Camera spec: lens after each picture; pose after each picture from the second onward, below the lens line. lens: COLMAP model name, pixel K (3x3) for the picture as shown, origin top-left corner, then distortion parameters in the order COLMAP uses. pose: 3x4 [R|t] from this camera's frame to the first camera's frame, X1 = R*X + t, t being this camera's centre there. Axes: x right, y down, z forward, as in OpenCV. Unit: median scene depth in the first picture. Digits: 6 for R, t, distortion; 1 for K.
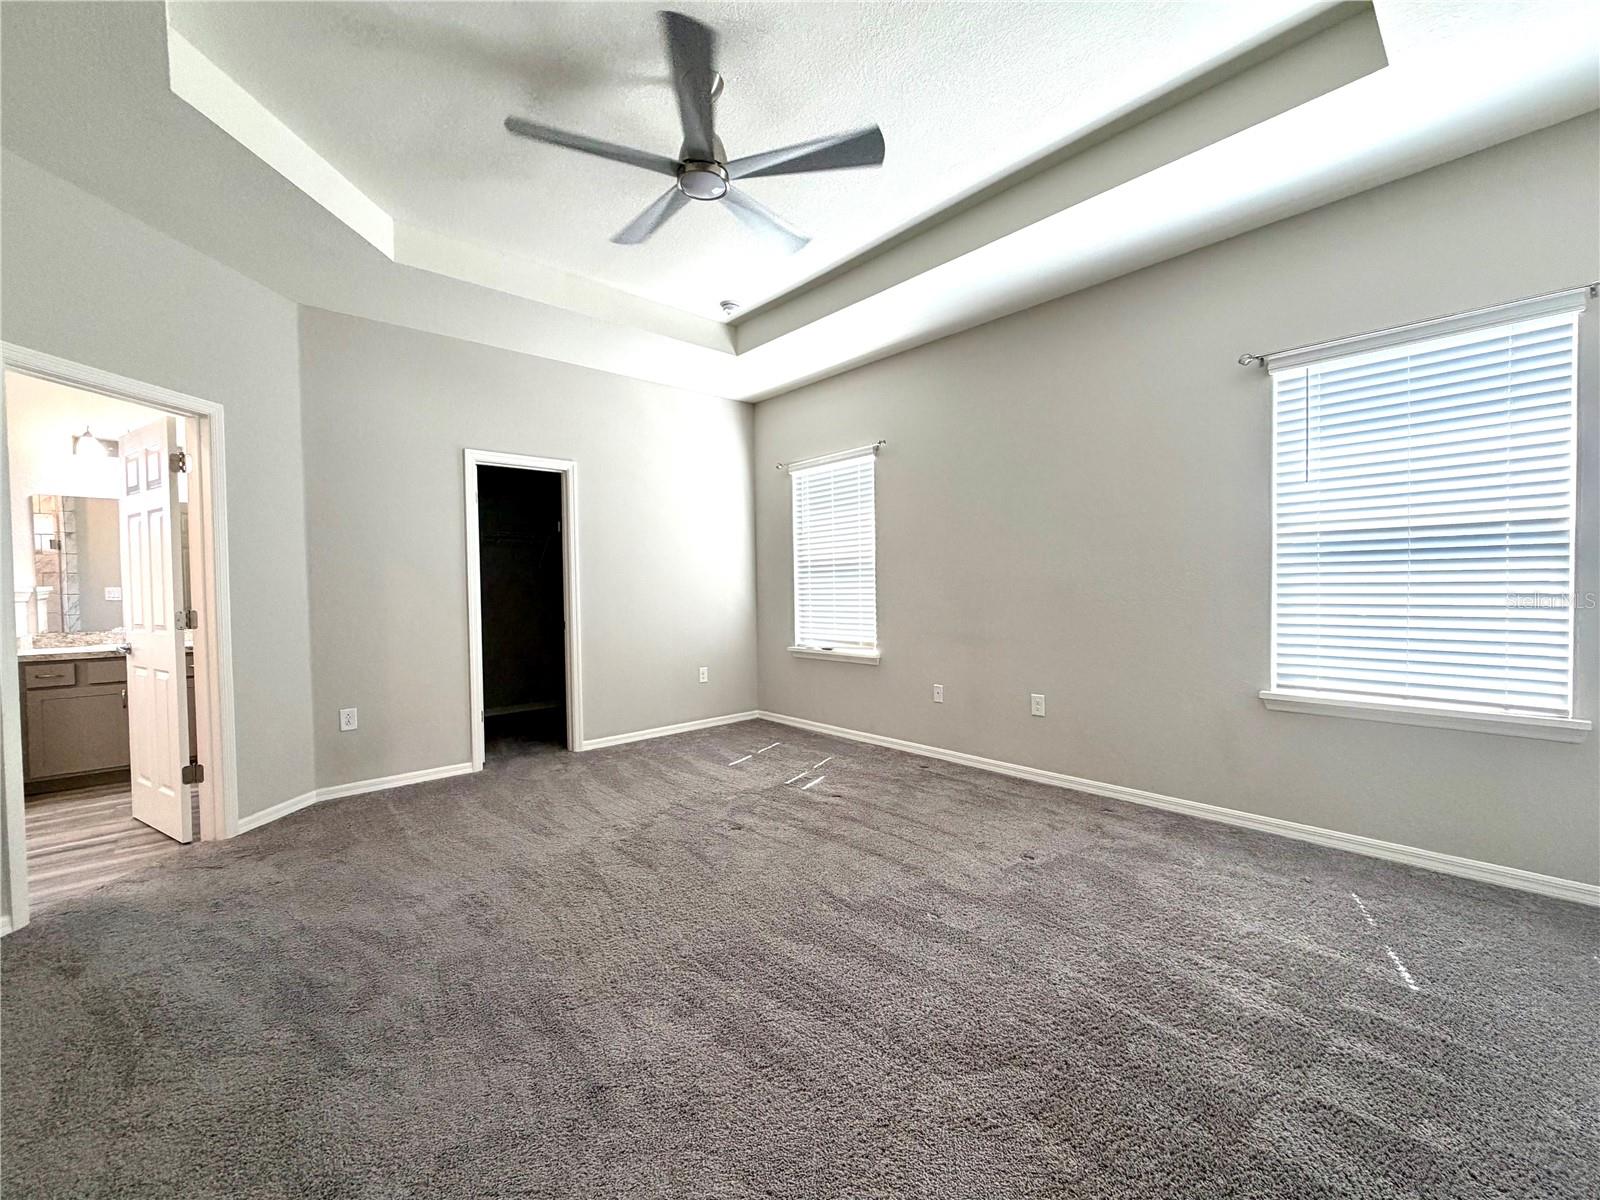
lens RADIAL K [[633.0, 0, 802.7], [0, 633.0, 599.2], [0, 0, 1]] dist [-0.003161, 0.000130]
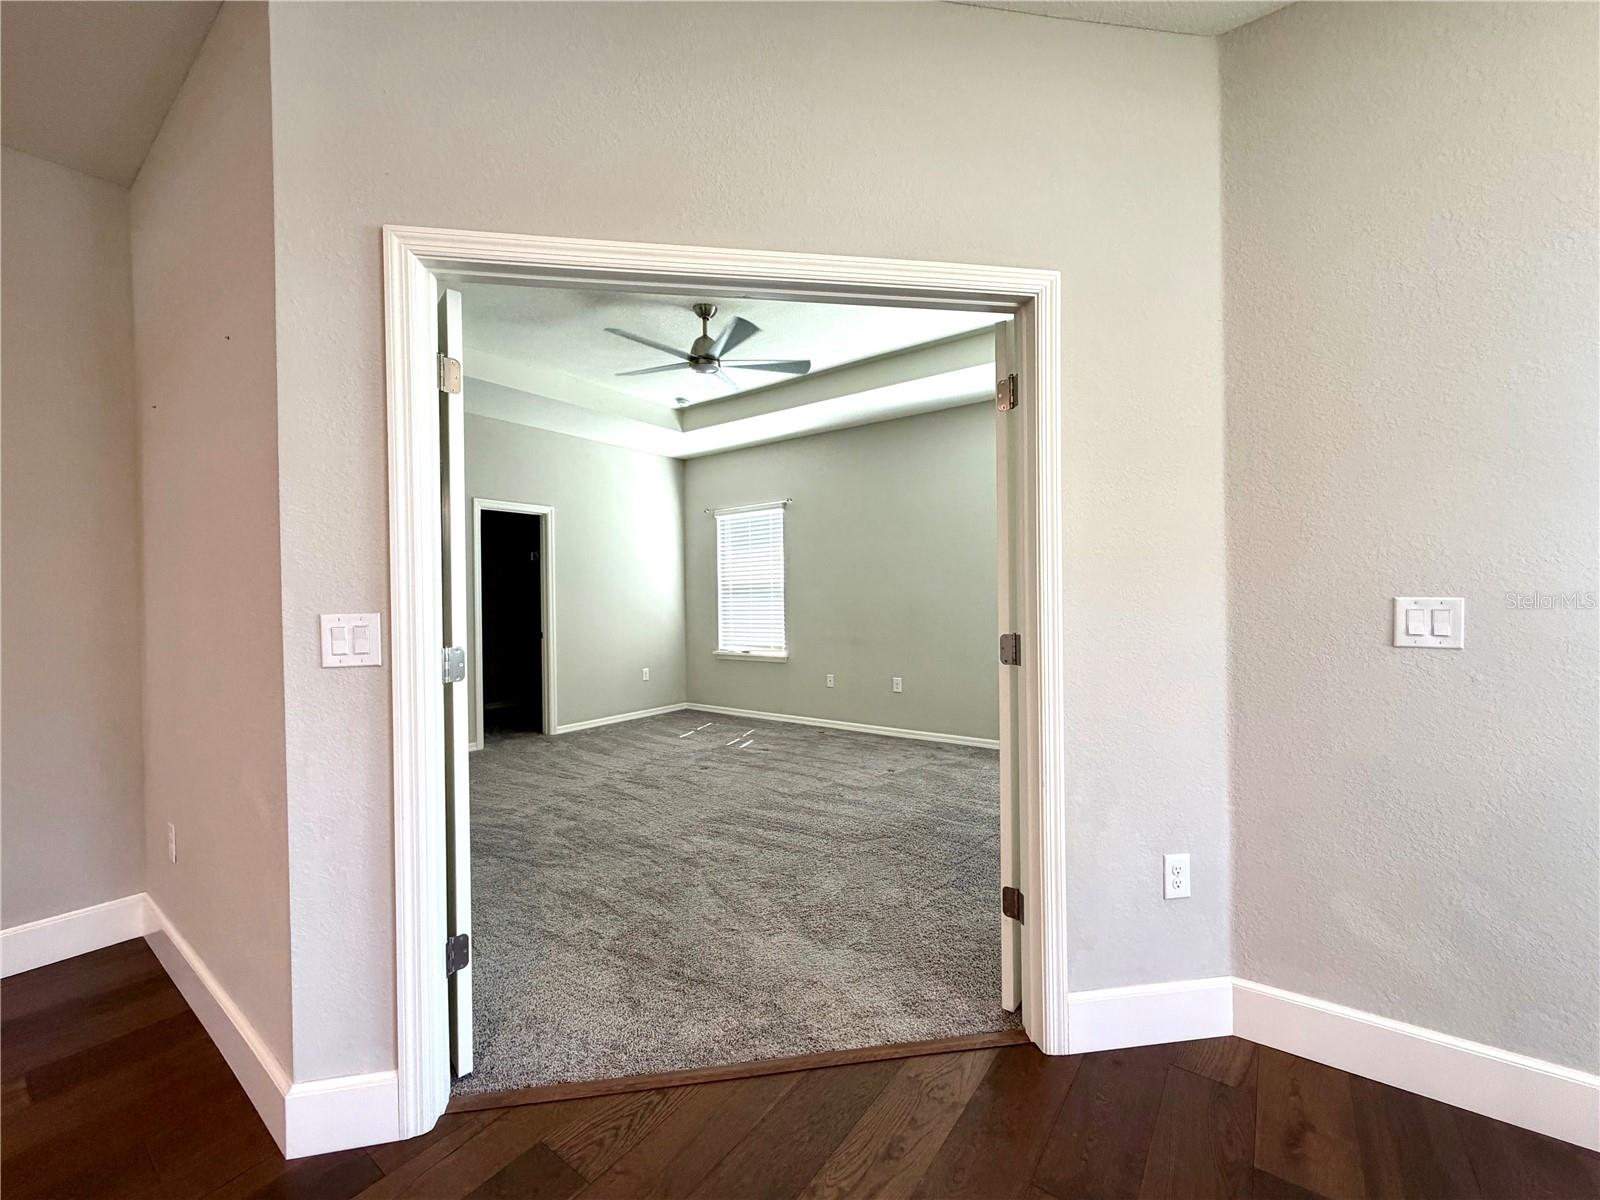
lens RADIAL K [[633.0, 0, 796.5], [0, 633.0, 601.9], [0, 0, 1]] dist [-0.003161, 0.000130]
pose [[0.981500, 0.001632, 0.191454, -0.136075], [0.002004, 0.999821, -0.018801, -0.000432], [-0.191450, 0.018837, 0.981322, -0.389833]]
